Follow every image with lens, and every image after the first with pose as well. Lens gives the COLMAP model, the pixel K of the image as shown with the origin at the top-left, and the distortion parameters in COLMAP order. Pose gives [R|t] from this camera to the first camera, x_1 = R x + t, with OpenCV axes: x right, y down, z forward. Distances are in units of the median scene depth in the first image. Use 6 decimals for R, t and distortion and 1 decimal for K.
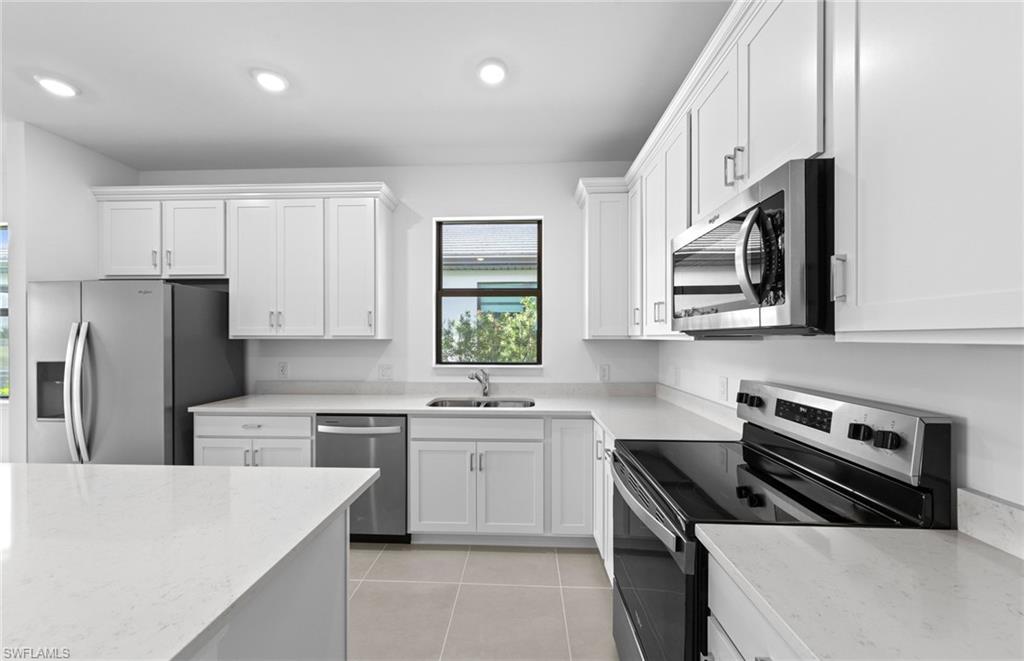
lens RADIAL K [[370.5, 0, 508.9], [0, 370.5, 341.1], [0, 0, 1]] dist [0.001201, 0.000095]
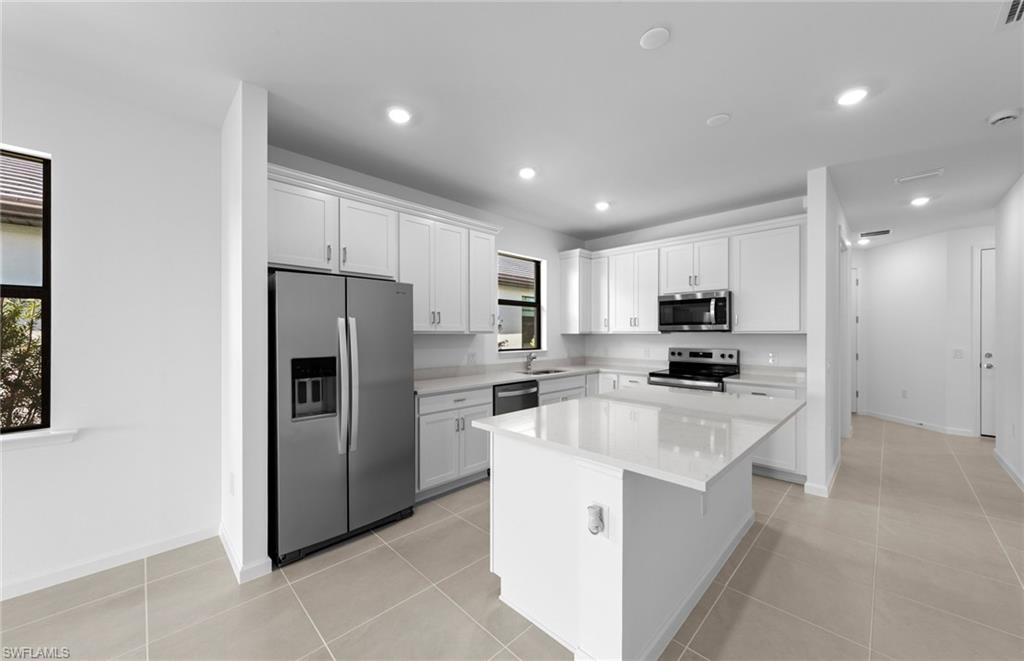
lens RADIAL K [[373.4, 0, 505.2], [0, 373.4, 333.4], [0, 0, 1]] dist [0.000109, 0.000005]
pose [[0.688107, -0.001245, 0.725608, -1.378381], [0.006906, 0.999964, -0.004833, 0.000531], [-0.725576, 0.008337, 0.688091, -0.029712]]
